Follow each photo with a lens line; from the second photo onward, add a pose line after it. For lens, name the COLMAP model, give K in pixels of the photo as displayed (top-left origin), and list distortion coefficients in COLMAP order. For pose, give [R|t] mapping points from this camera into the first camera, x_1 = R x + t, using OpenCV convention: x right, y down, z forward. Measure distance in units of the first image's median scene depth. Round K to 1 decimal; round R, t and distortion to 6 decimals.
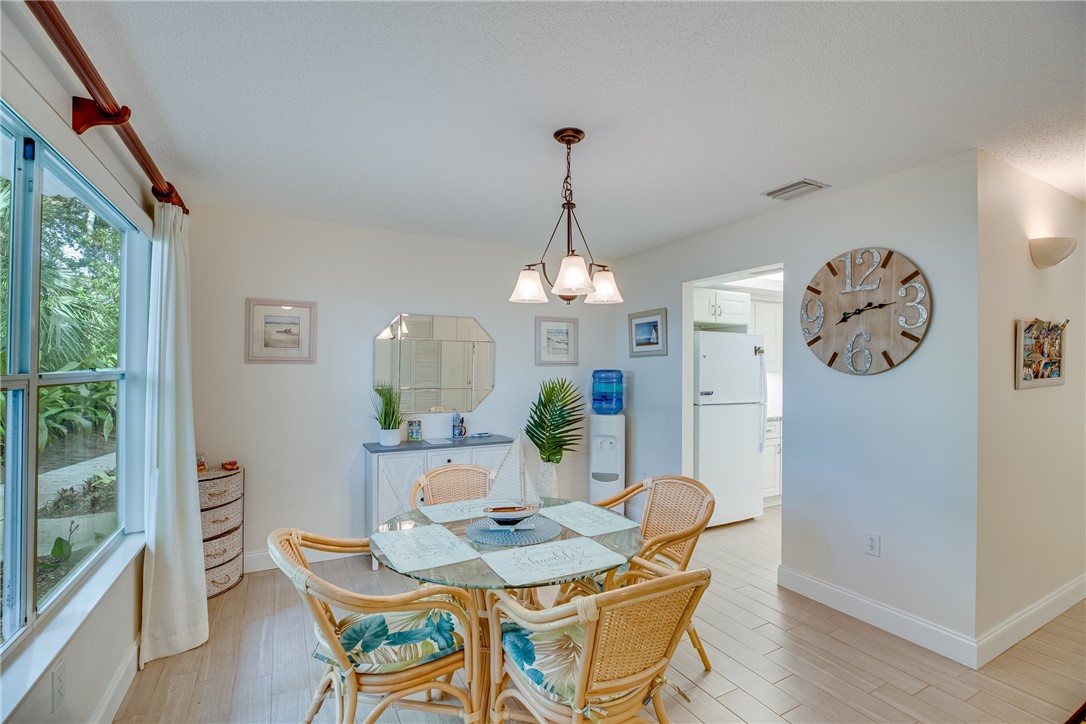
lens RADIAL K [[499.4, 0, 544.5], [0, 499.4, 361.7], [0, 0, 1]] dist [-0.046722, 0.014698]
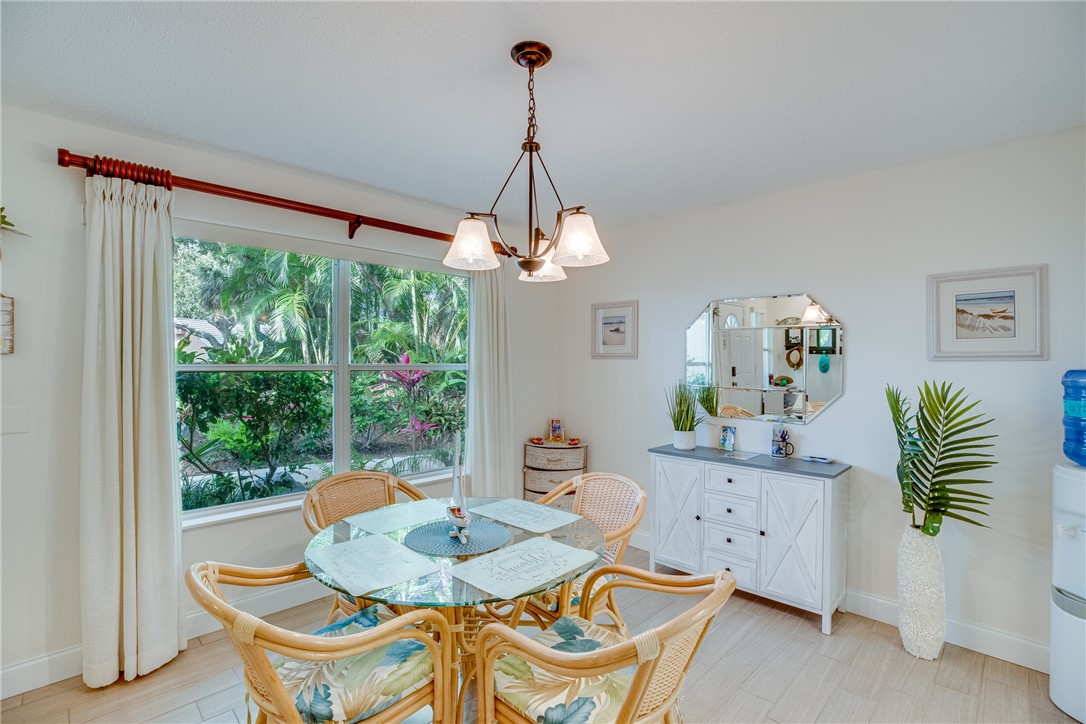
lens RADIAL K [[499.4, 0, 544.5], [0, 499.4, 361.7], [0, 0, 1]] dist [-0.046722, 0.014698]
pose [[0.292670, -0.002759, -0.956210, 0.655862], [0.004879, 0.999987, -0.001393, 0.013760], [0.956201, -0.004257, 0.292679, 0.674818]]
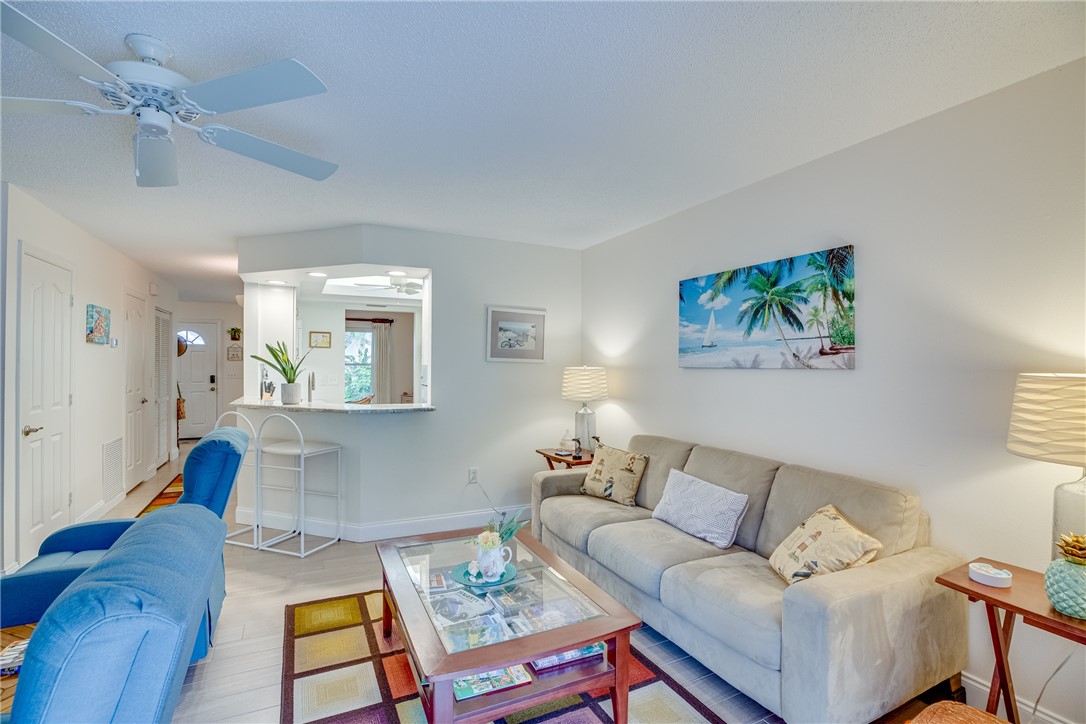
lens RADIAL K [[499.4, 0, 544.5], [0, 499.4, 361.7], [0, 0, 1]] dist [-0.046722, 0.014698]
pose [[-0.024649, -0.011923, -0.999625, 3.048985], [0.003313, 0.999922, -0.012008, 0.054033], [0.999691, -0.003608, -0.024608, 2.280058]]
